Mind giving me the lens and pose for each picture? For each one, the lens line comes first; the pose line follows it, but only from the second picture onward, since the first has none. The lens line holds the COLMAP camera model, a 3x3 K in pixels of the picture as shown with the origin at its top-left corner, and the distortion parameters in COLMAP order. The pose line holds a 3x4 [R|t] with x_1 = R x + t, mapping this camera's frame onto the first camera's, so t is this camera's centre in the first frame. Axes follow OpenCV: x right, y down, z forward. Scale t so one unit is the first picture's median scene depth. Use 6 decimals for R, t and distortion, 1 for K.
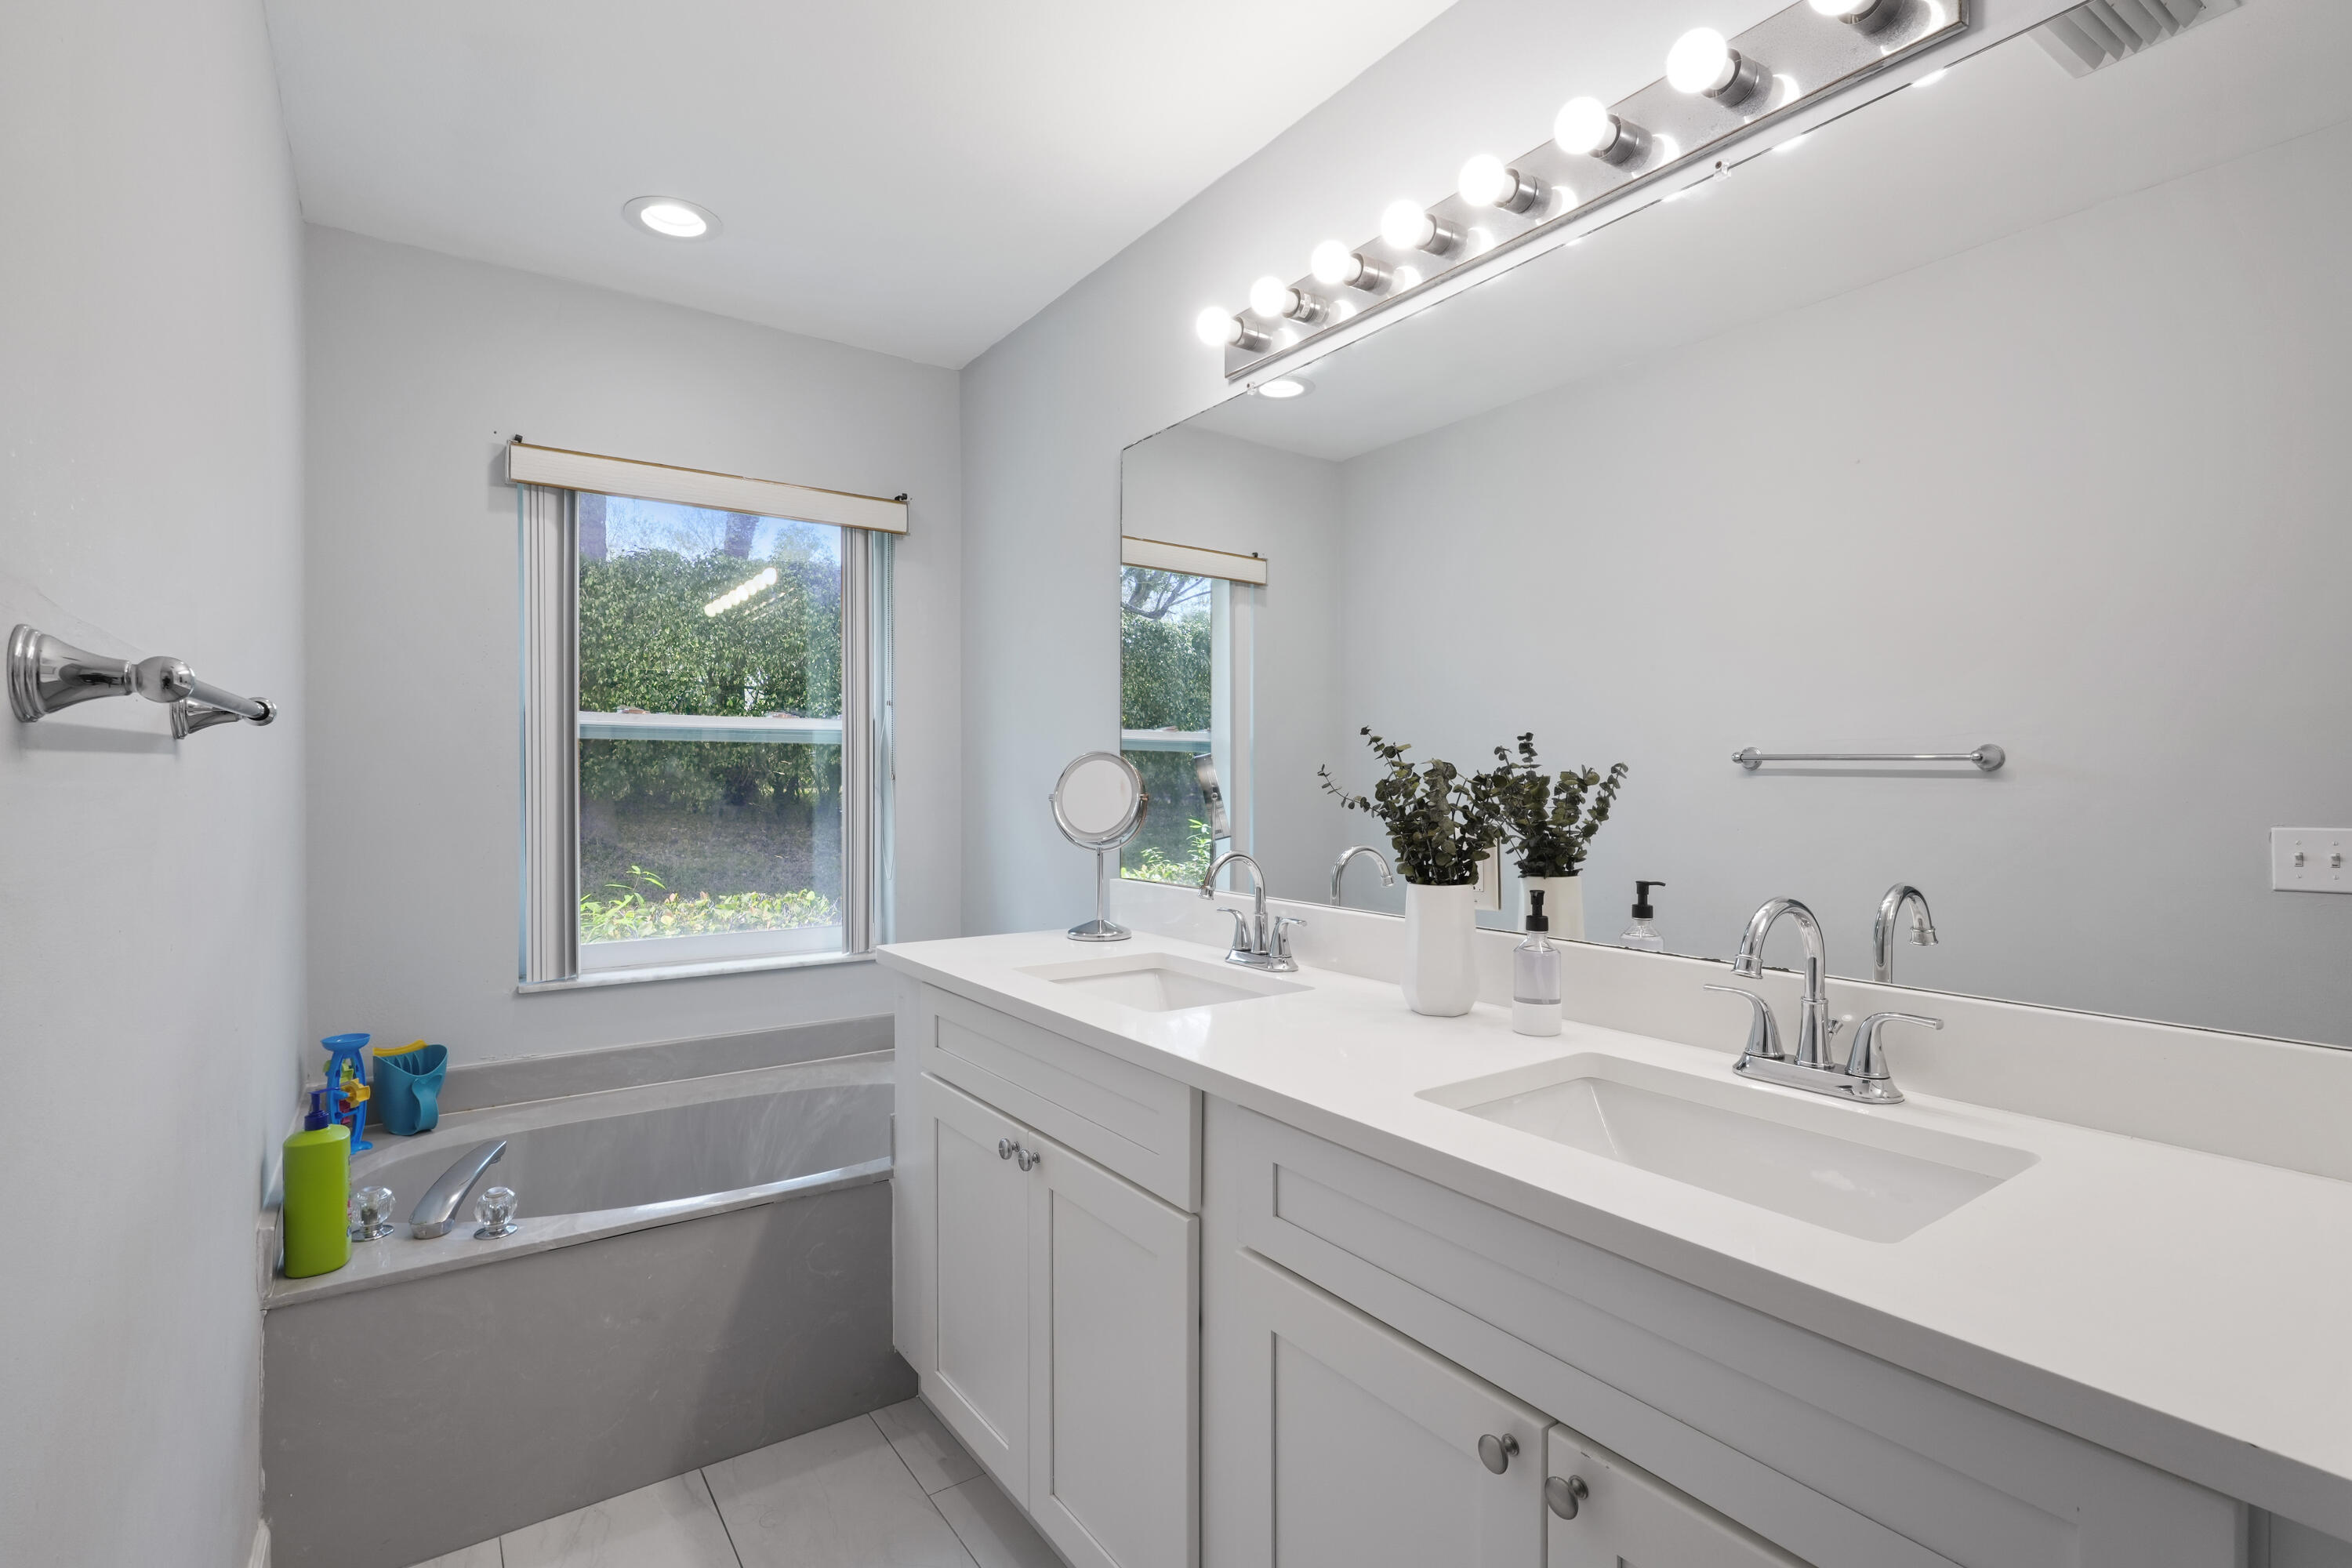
lens RADIAL K [[1091.2, 0, 1176.7], [0, 1091.2, 788.1], [0, 0, 1]] dist [-0.004029, -0.001014]
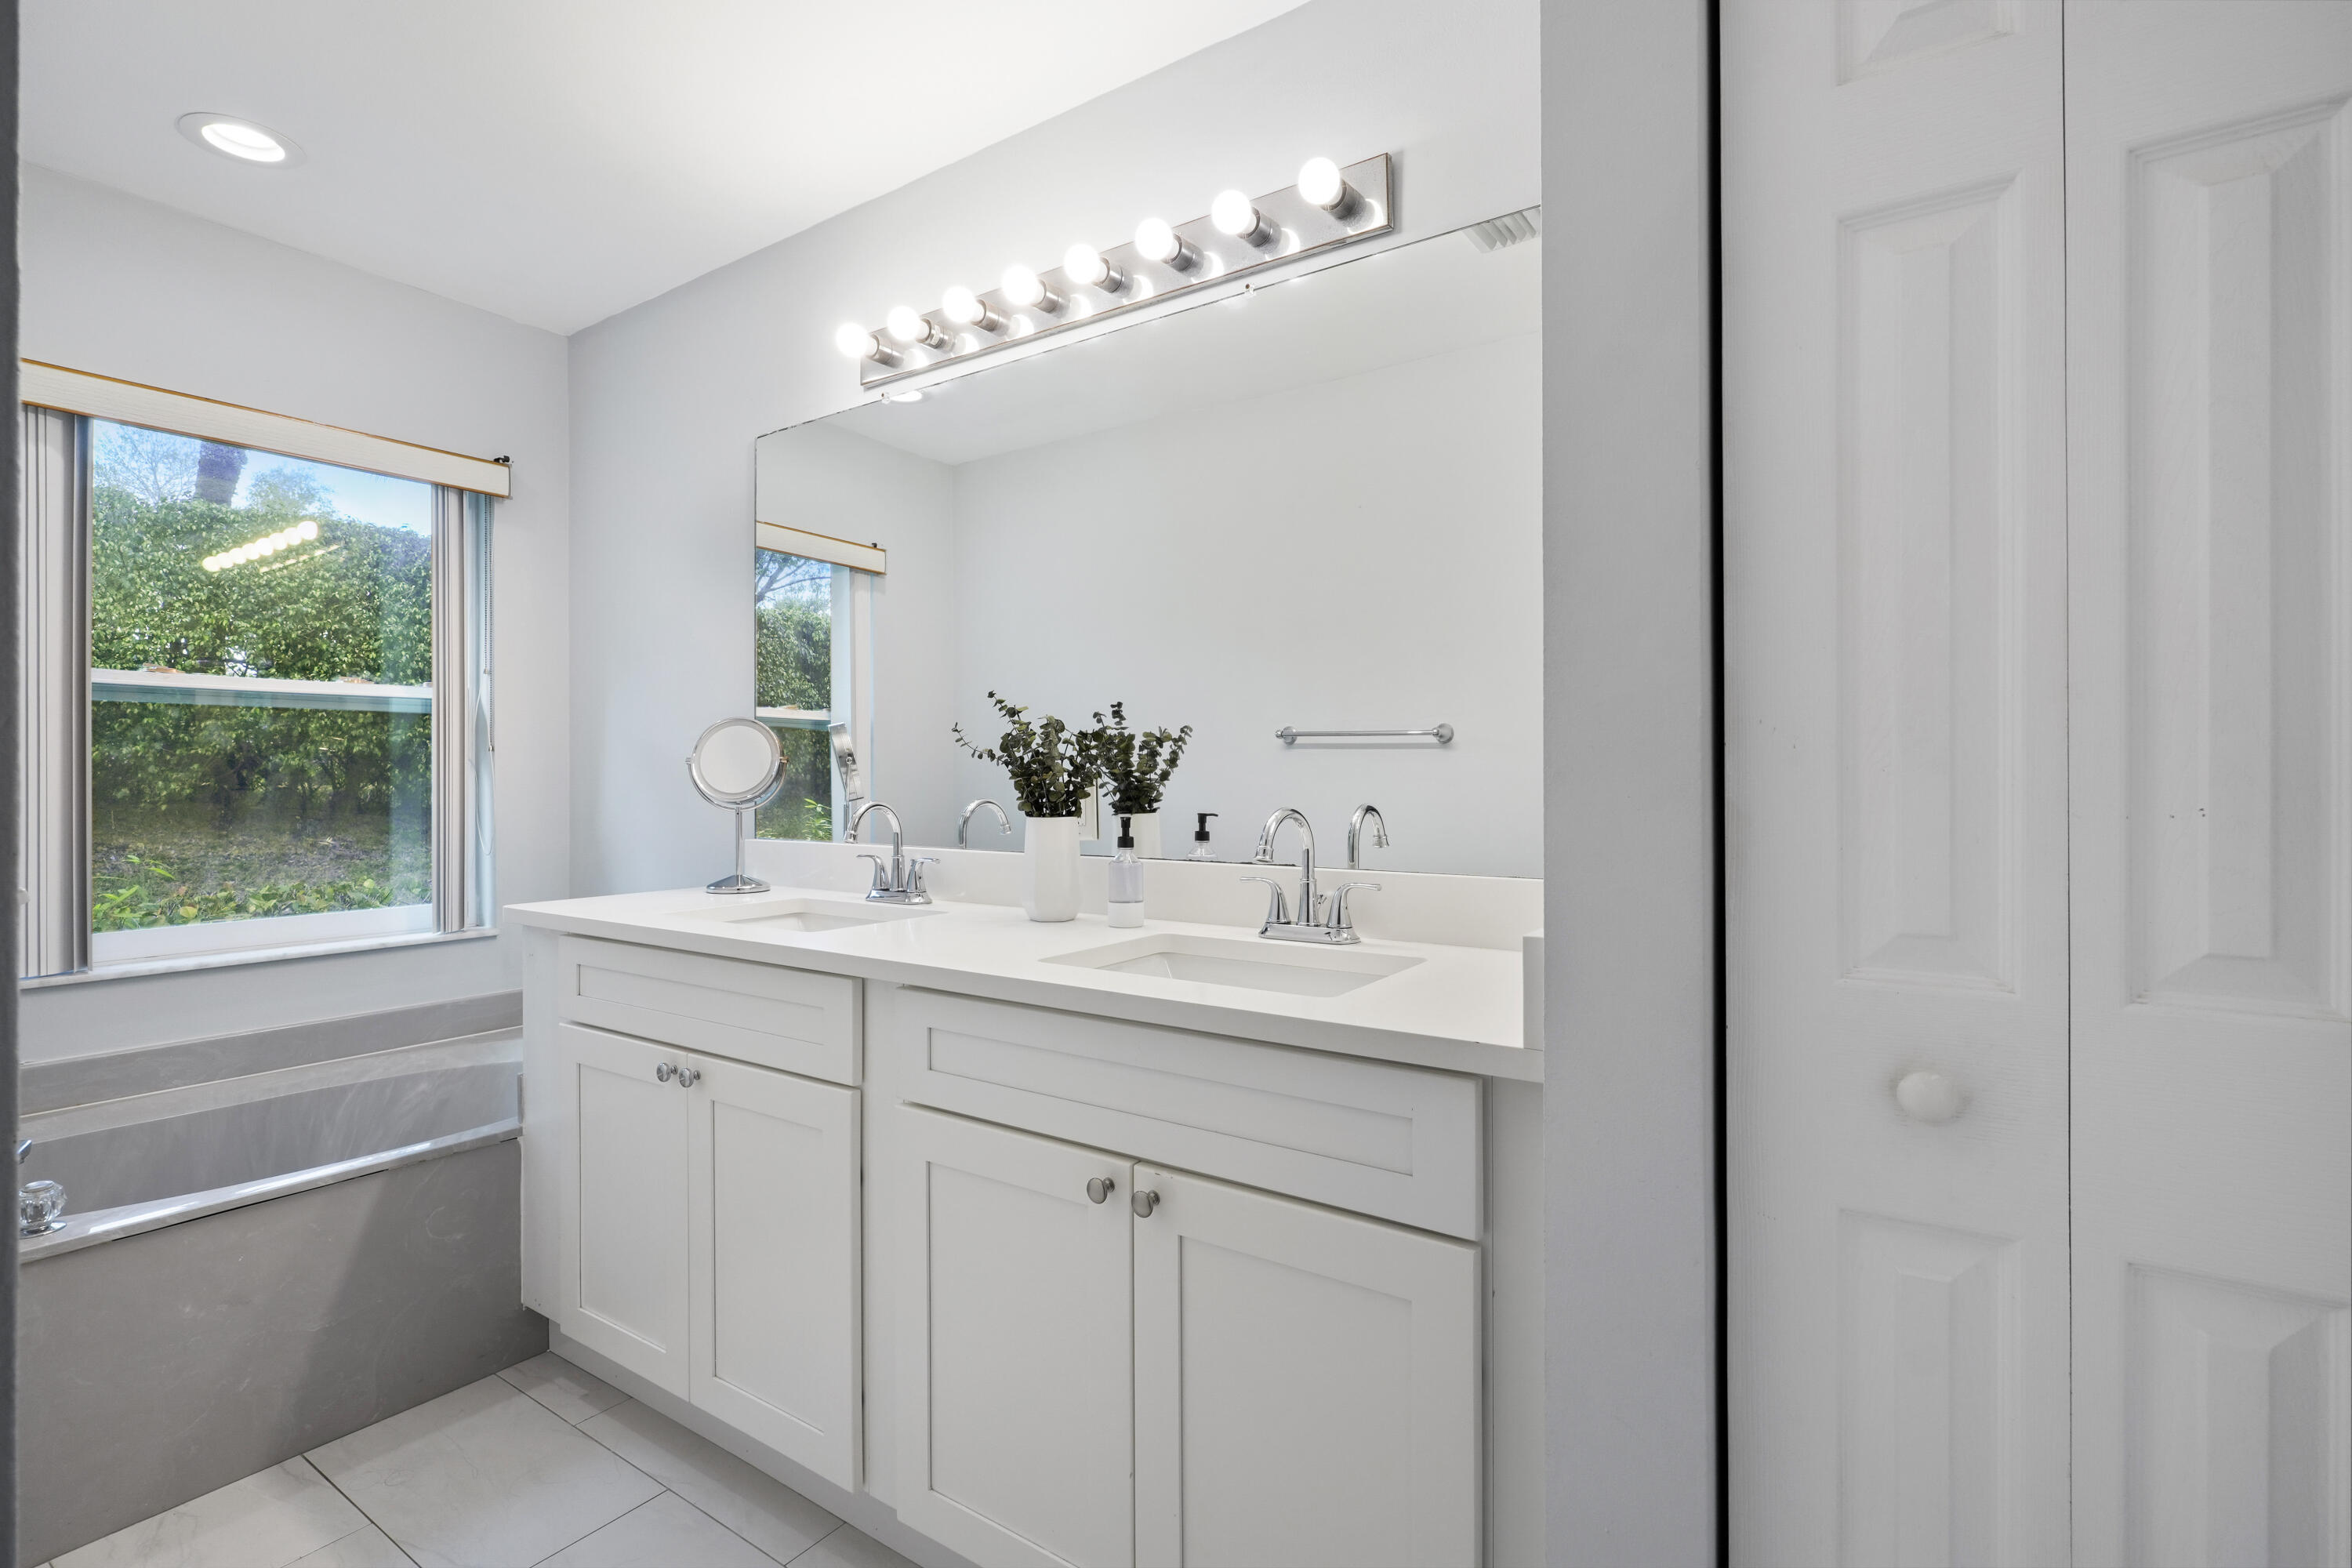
lens RADIAL K [[1091.2, 0, 1179.7], [0, 1091.2, 783.8], [0, 0, 1]] dist [-0.004029, -0.001014]
pose [[0.934289, -0.004995, 0.356482, -0.054678], [0.006330, 0.999977, -0.002578, 0.042483], [-0.356461, 0.004665, 0.934299, -0.178714]]
